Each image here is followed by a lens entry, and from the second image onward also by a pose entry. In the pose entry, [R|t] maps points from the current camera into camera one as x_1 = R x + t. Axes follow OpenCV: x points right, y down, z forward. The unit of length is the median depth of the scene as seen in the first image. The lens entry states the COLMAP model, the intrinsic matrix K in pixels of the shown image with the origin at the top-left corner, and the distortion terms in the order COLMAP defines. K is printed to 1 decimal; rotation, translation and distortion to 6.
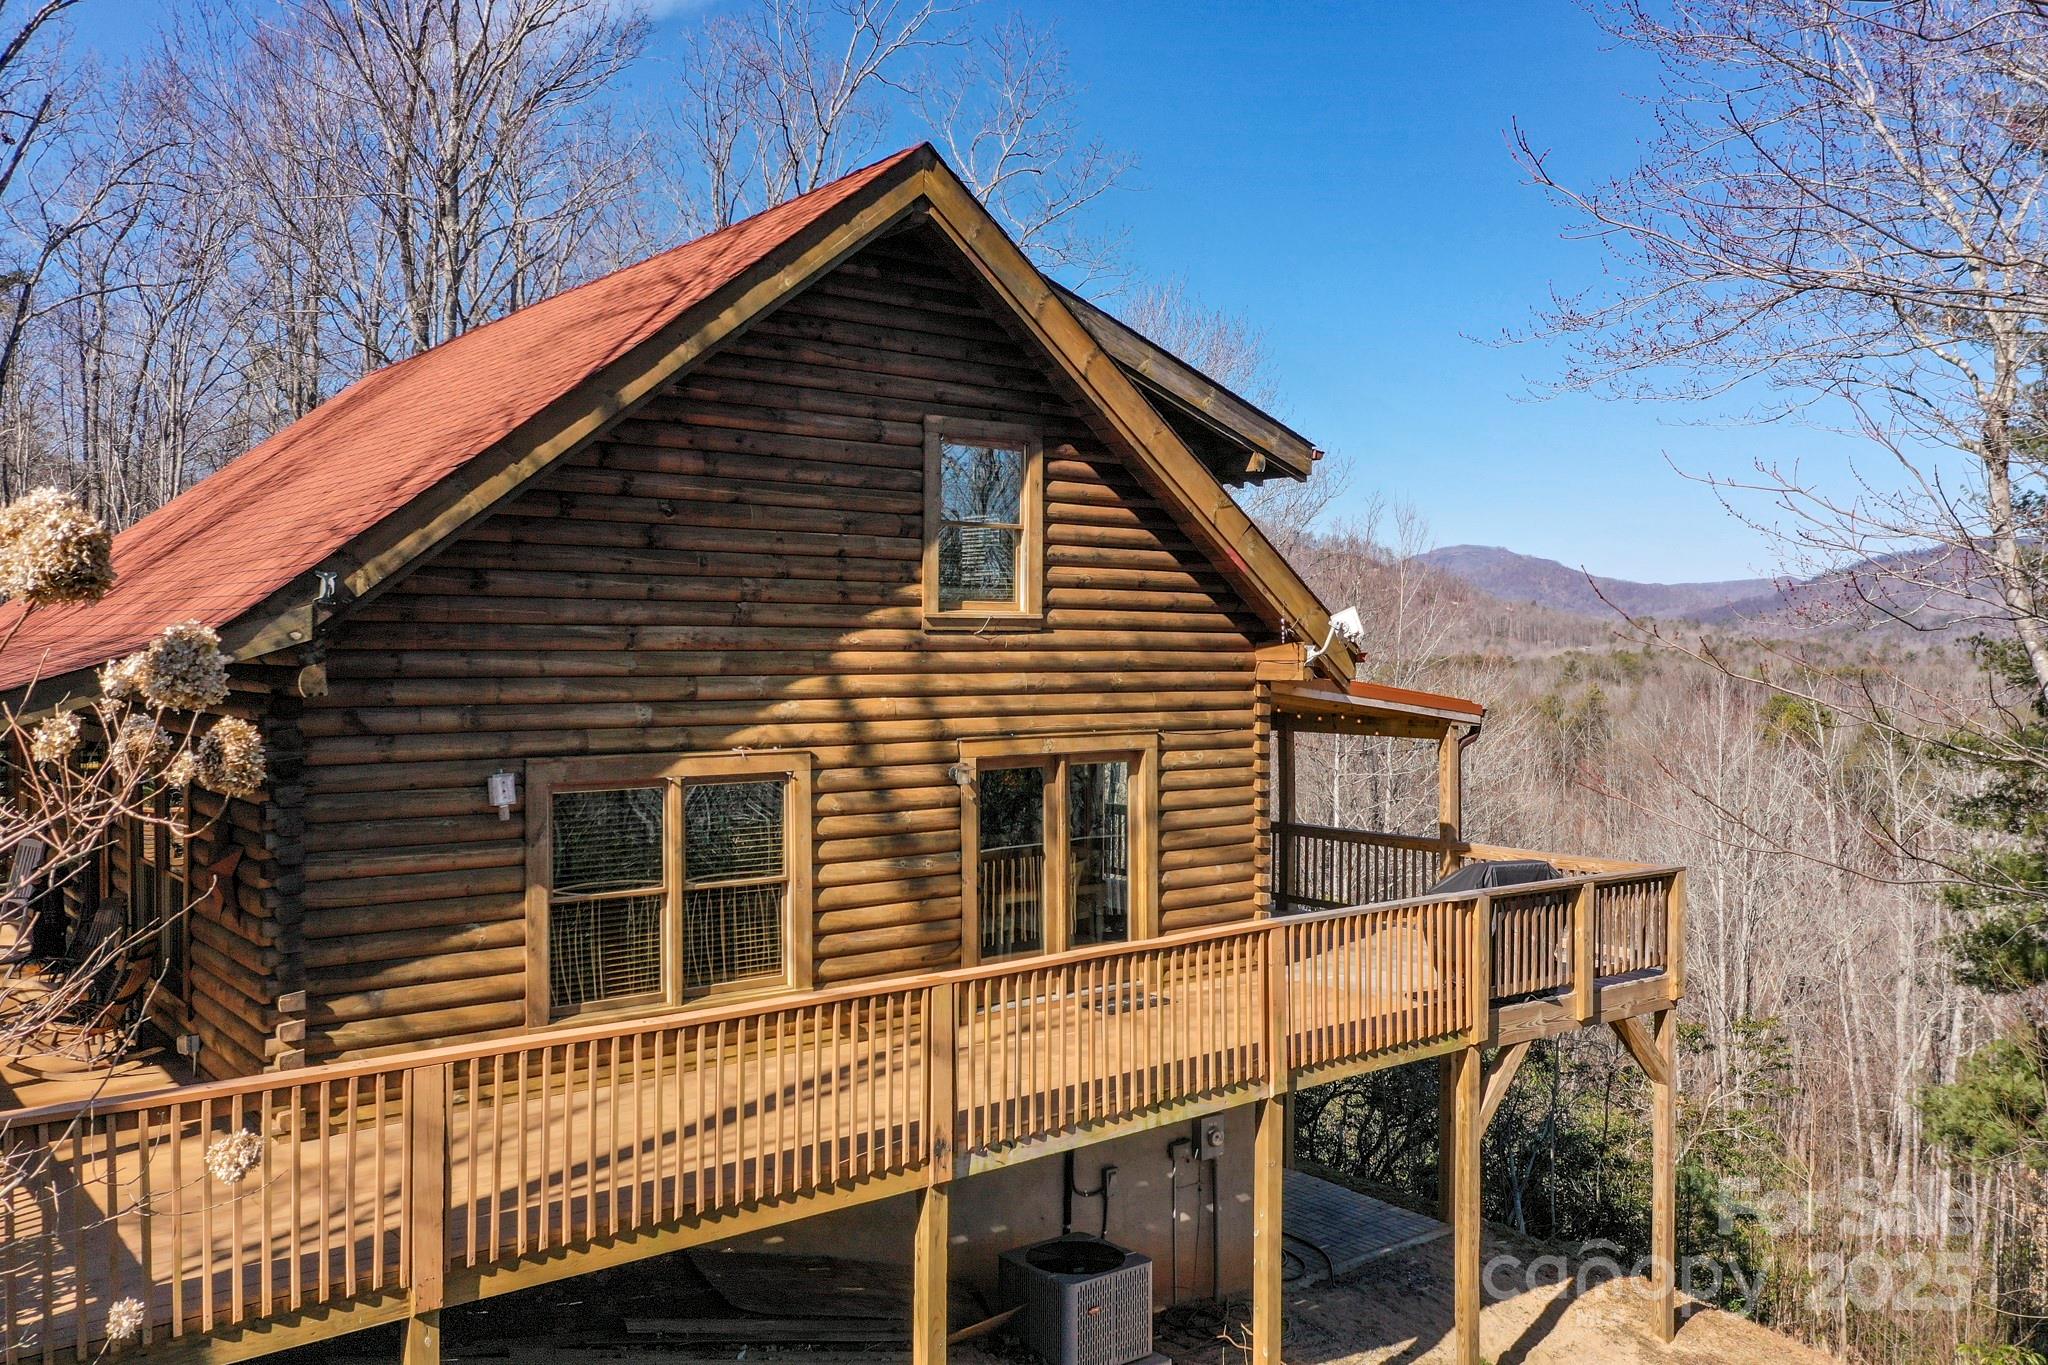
lens RADIAL K [[1723.7, 0, 904.2], [0, 1723.7, 538.5], [0, 0, 1]] dist [0.007468, -0.000414]
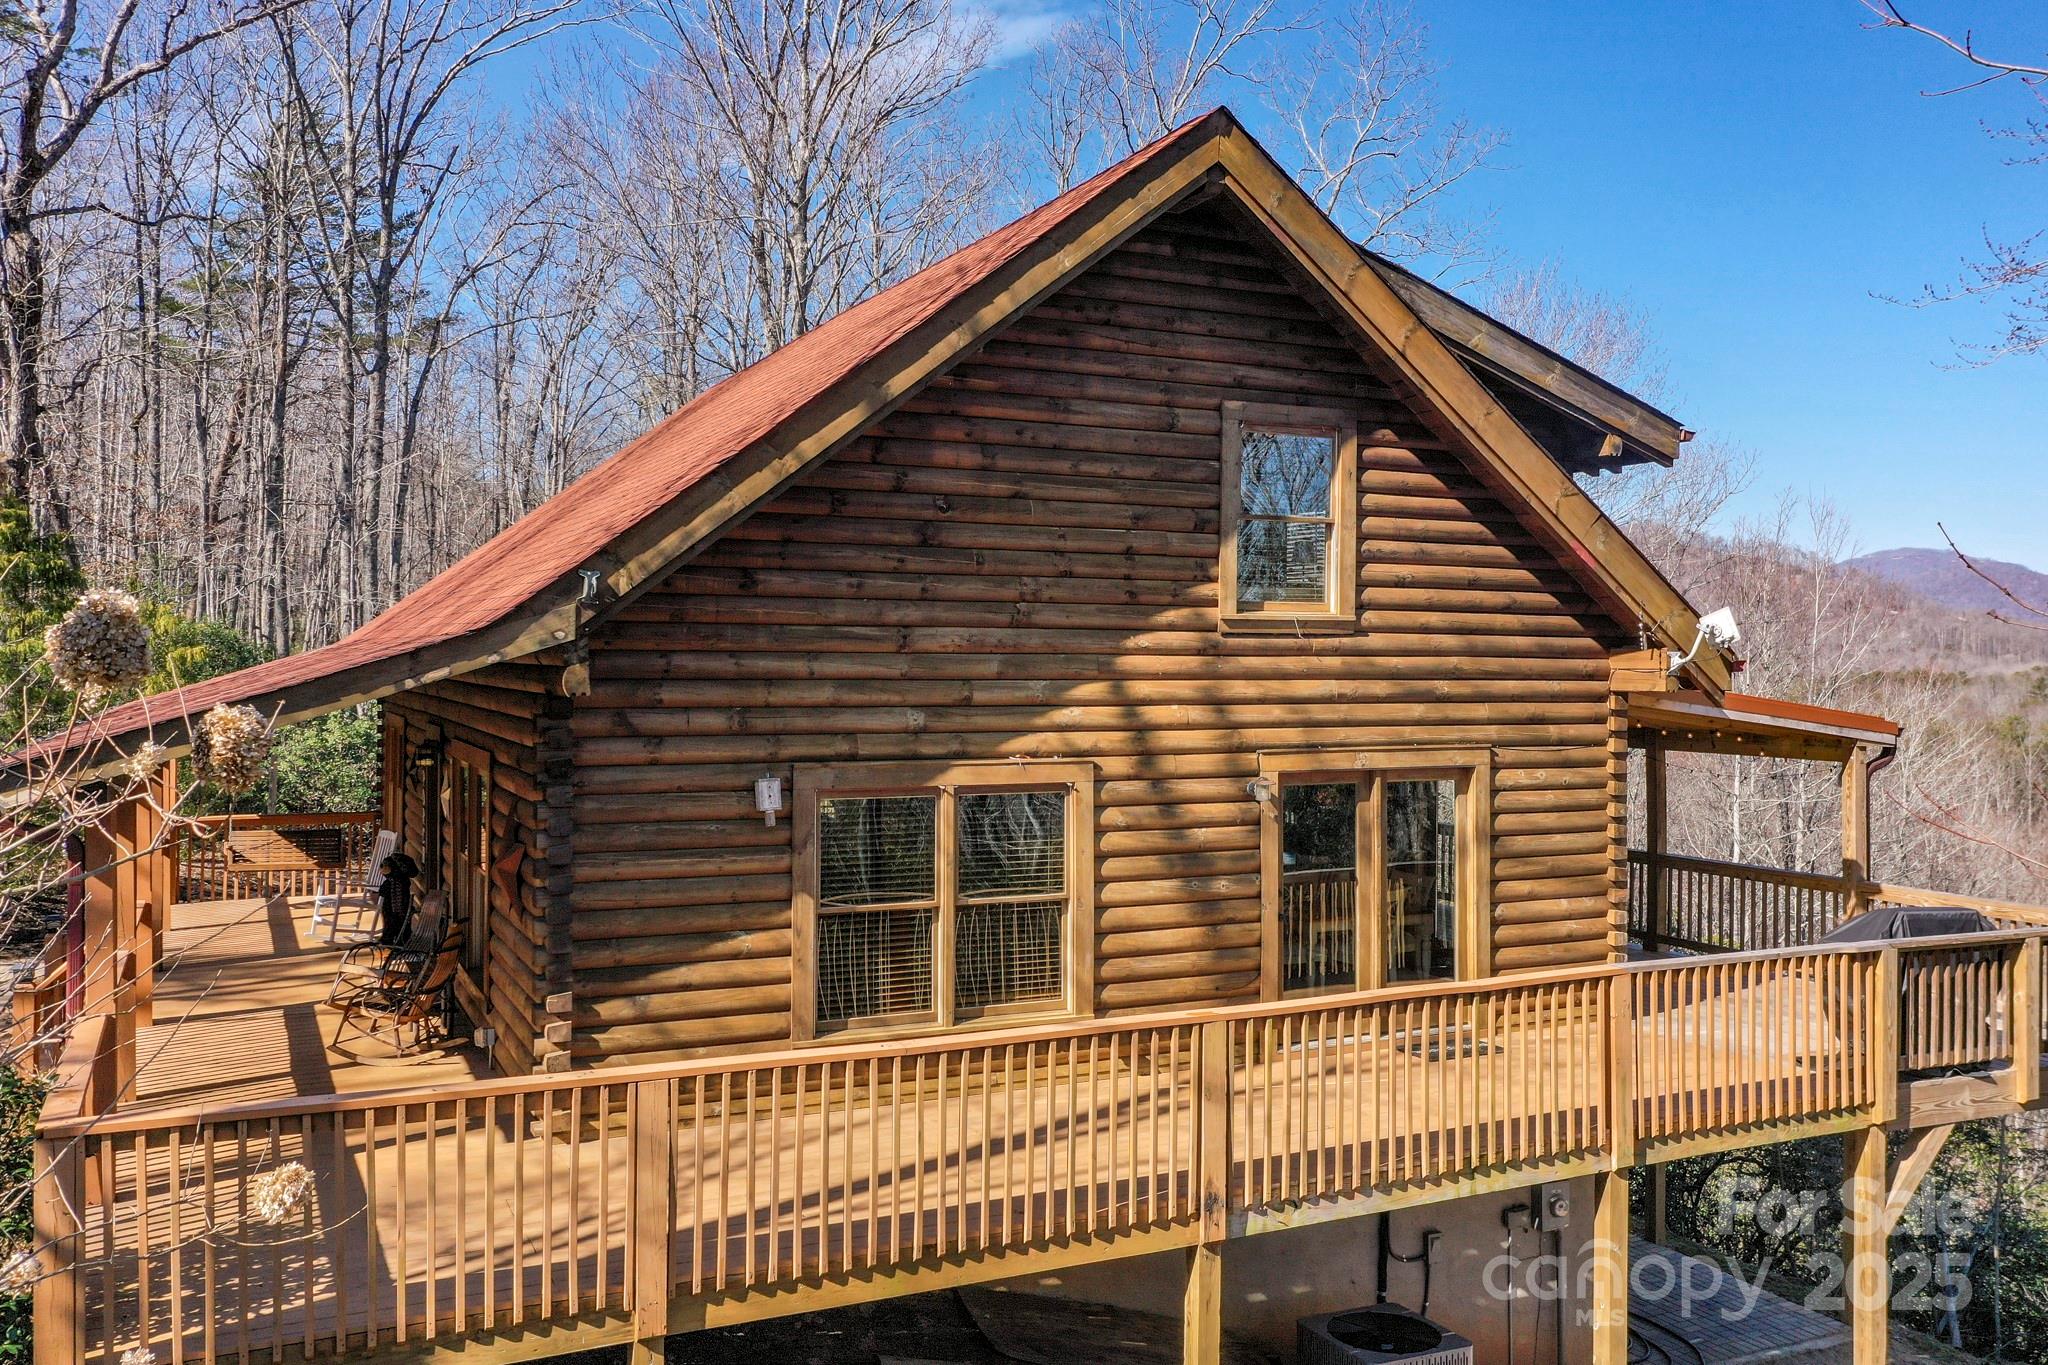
lens RADIAL K [[1680.6, 0, 914.2], [0, 1680.6, 561.4], [0, 0, 1]] dist [0.005273, 0.010685]
pose [[0.974599, -0.008175, -0.223808, 0.056645], [0.008976, 0.999956, 0.002559, 0.011739], [0.223777, -0.004503, 0.974630, 0.089783]]
